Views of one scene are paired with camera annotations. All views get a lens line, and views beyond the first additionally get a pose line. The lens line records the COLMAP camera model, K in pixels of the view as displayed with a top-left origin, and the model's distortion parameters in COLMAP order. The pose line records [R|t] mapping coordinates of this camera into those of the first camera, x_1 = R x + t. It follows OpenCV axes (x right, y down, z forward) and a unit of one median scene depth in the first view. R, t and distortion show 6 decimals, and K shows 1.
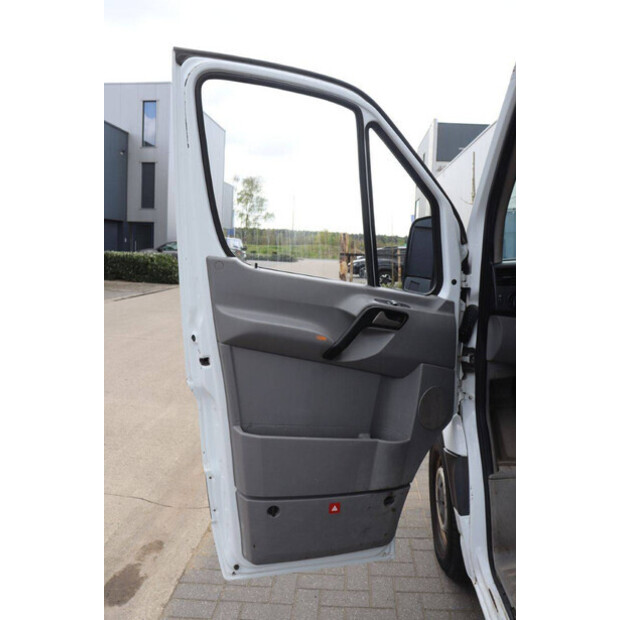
lens RADIAL K [[511.3, 0, 310.0], [0, 511.3, 310.0], [0, 0, 1]] dist [-0.172800, 0.144795]
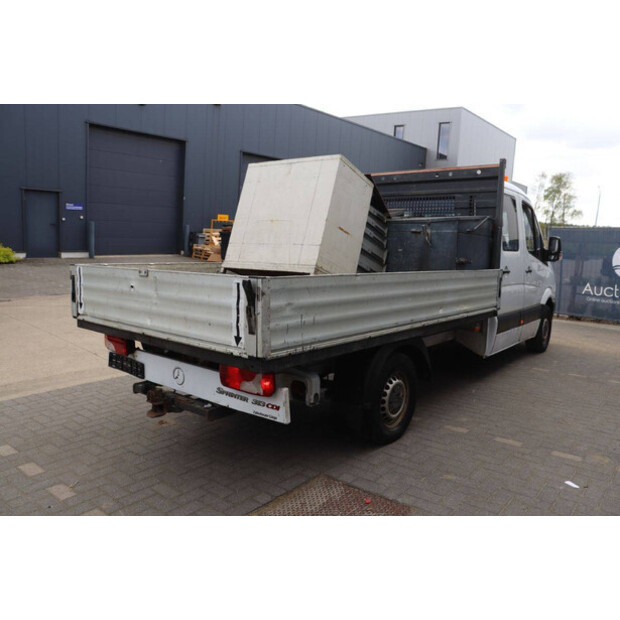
lens RADIAL K [[511.3, 0, 310.0], [0, 511.3, 310.0], [0, 0, 1]] dist [-0.172800, 0.144795]
pose [[0.819429, 0.107030, -0.563100, 0.152463], [-0.097821, 0.994112, 0.046604, 0.023603], [0.564772, 0.016894, 0.825074, -0.222337]]
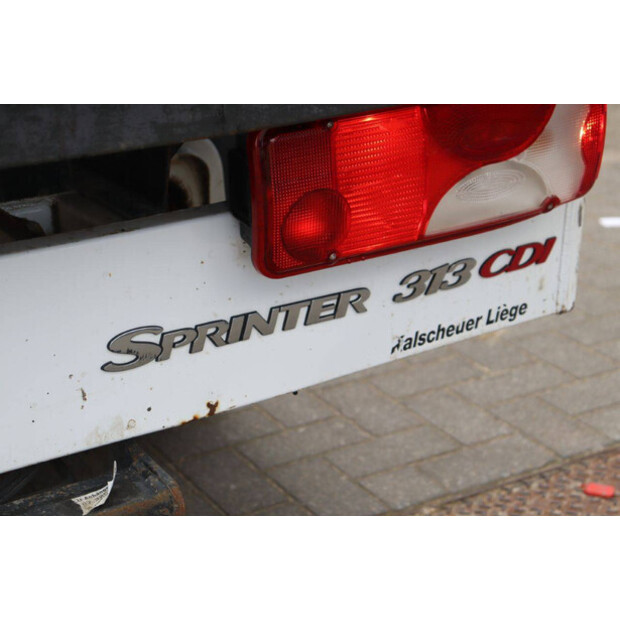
lens RADIAL K [[1443.0, 0, 309.7], [0, 1443.0, 297.8], [0, 0, 1]] dist [0.298270, 0.204872]
pose [[0.824637, -0.209414, 0.525471, 0.037875], [0.082321, 0.963487, 0.254785, 0.036639], [-0.559640, -0.166848, 0.811767, -0.177491]]
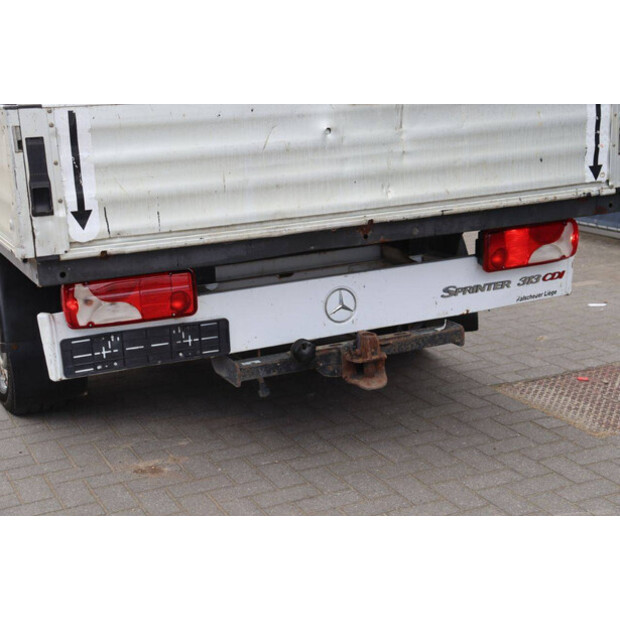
lens RADIAL K [[1037.2, 0, 310.0], [0, 1037.2, 310.0], [0, 0, 1]] dist [0.156232, 0.055448]
pose [[0.868506, -0.134944, 0.476956, -0.030406], [0.080918, 0.987920, 0.132162, 0.033165], [-0.489029, -0.076189, 0.868934, -0.252045]]
